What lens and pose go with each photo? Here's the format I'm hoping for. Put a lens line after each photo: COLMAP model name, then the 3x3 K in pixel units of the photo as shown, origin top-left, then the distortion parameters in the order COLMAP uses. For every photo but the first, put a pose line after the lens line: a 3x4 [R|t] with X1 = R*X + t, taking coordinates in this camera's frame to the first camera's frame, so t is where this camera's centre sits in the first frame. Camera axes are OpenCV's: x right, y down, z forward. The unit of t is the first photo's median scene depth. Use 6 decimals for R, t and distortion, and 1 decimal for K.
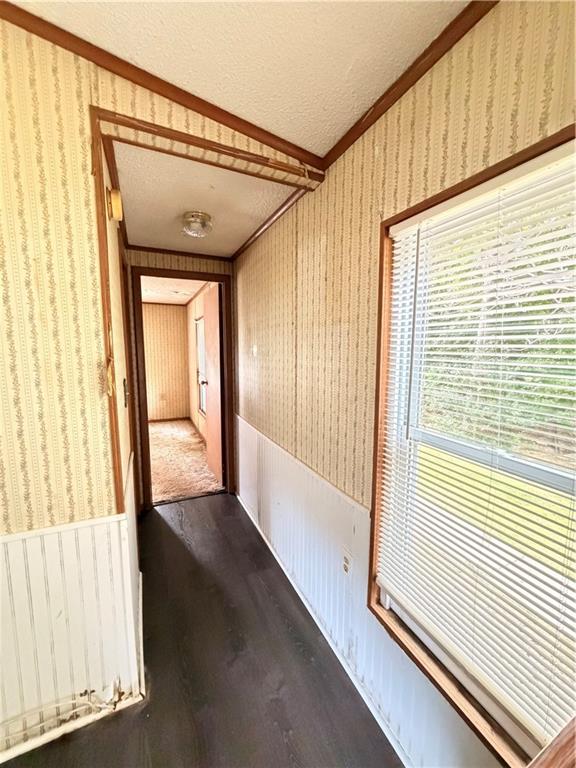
lens RADIAL K [[305.9, 0, 289.2], [0, 305.9, 381.1], [0, 0, 1]] dist [-0.002141, 0.000817]
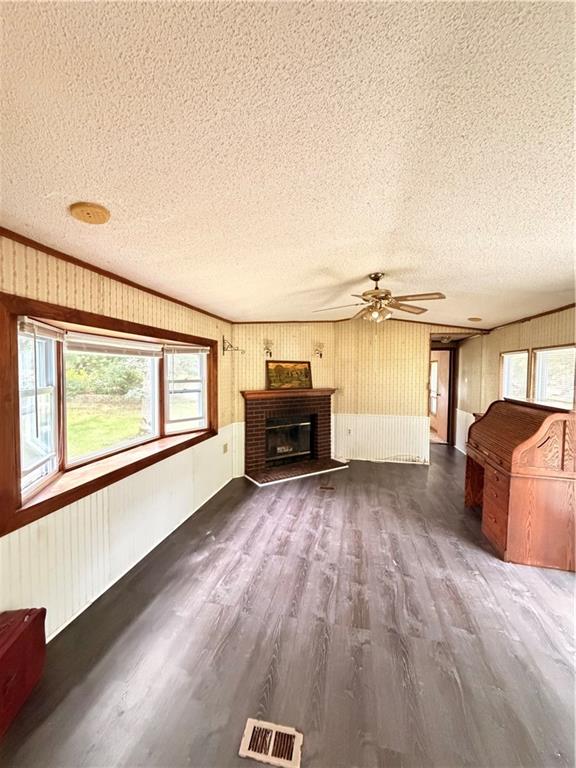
lens RADIAL K [[305.9, 0, 288.6], [0, 305.9, 383.5], [0, 0, 1]] dist [-0.002141, 0.000817]
pose [[0.792386, 0.027278, -0.609410, 0.232228], [-0.075167, 0.995753, -0.053165, 0.149907], [0.605372, 0.087935, 0.791071, -1.648648]]
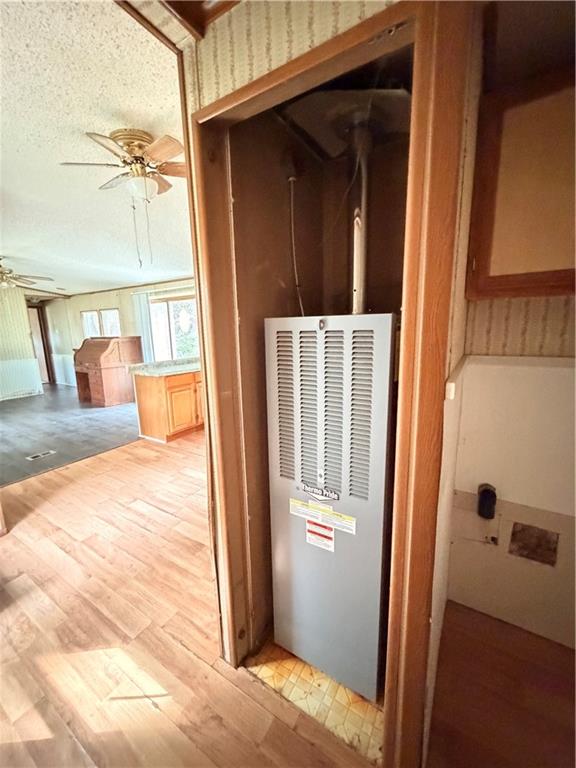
lens RADIAL K [[305.9, 0, 288.7], [0, 305.9, 383.2], [0, 0, 1]] dist [-0.002141, 0.000817]
pose [[0.841308, -0.120333, 0.526992, 0.174124], [0.088782, 0.992428, 0.084876, 0.364022], [-0.533215, -0.024619, 0.845622, -2.896093]]
